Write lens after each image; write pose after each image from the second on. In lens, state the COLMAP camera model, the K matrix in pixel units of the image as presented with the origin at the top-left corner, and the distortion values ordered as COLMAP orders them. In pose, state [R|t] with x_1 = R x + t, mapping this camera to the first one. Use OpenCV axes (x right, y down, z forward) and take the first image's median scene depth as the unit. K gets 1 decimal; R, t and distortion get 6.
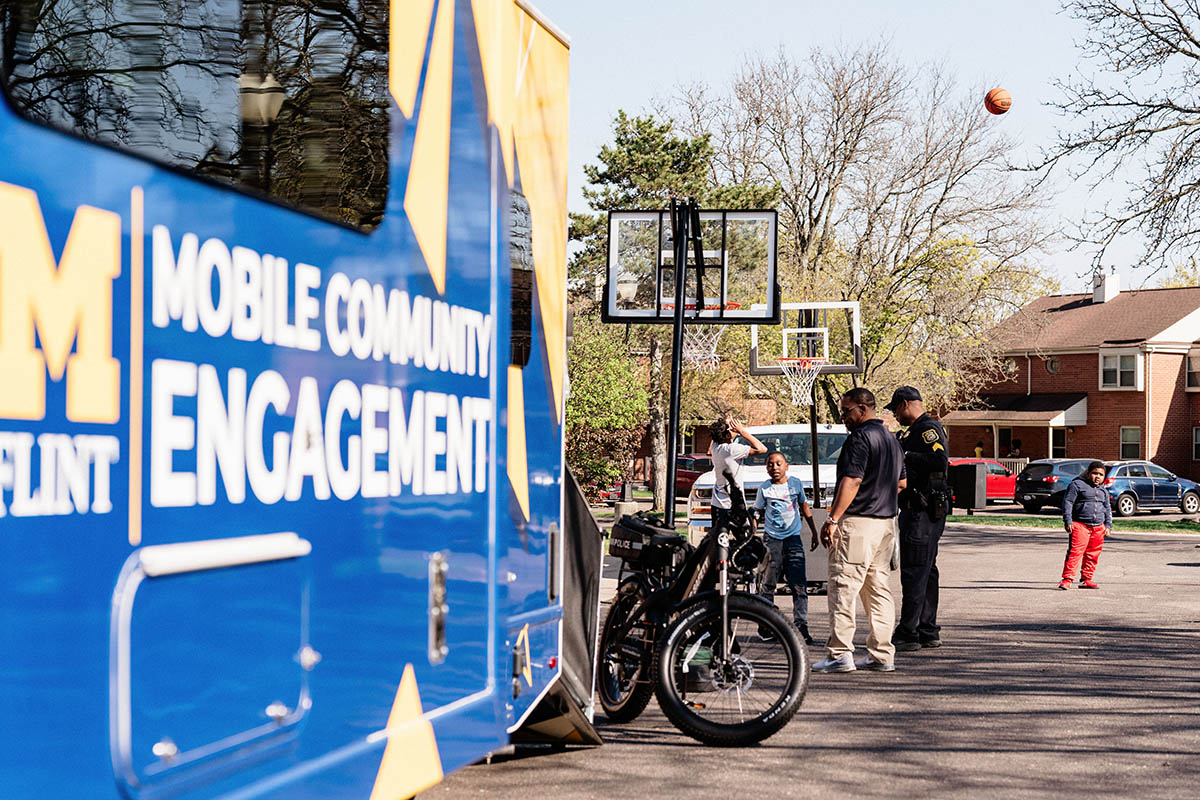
lens RADIAL K [[2436.1, 0, 600.2], [0, 2436.1, 400.6], [0, 0, 1]] dist [0.044189, 0.000000]
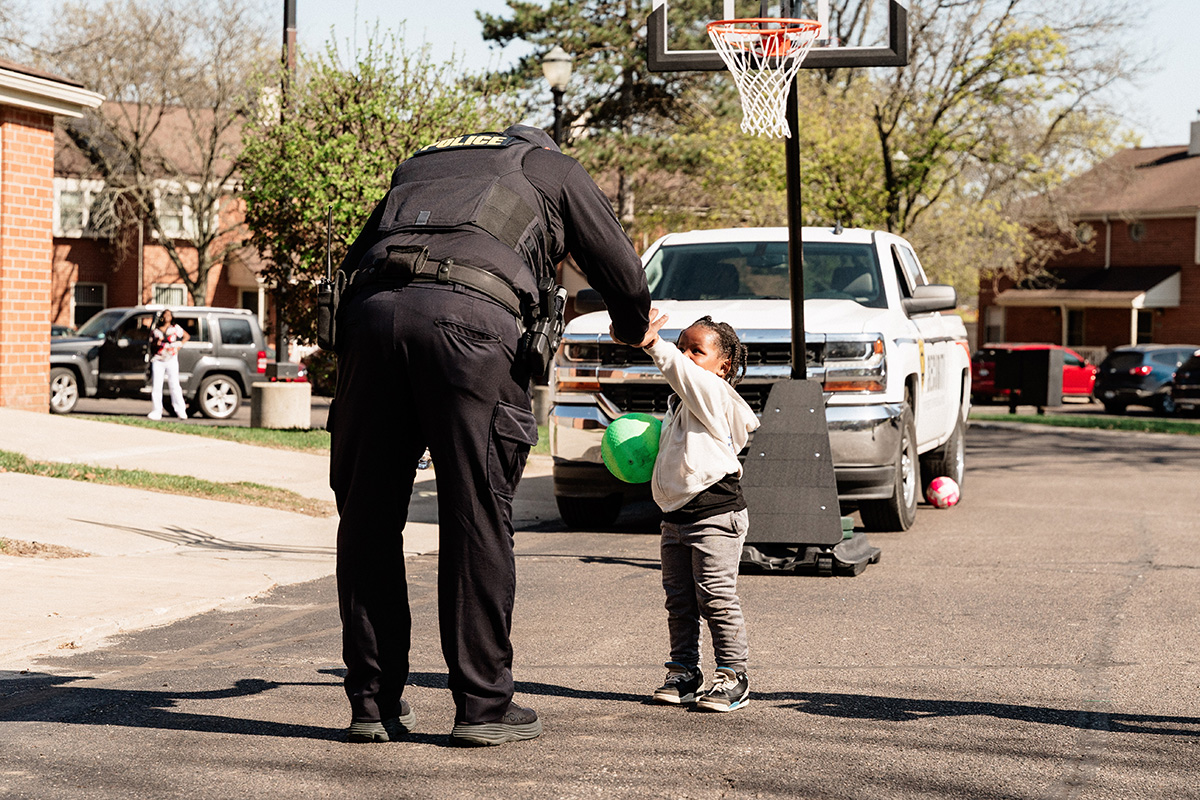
lens RADIAL K [[2279.5, 0, 599.8], [0, 2279.5, 399.2], [0, 0, 1]] dist [-0.027854, 0.000000]
pose [[0.999630, 0.015110, -0.022633, 0.027506], [-0.014205, 0.999113, 0.039639, 0.014081], [0.023212, -0.039303, 0.998958, 0.257477]]
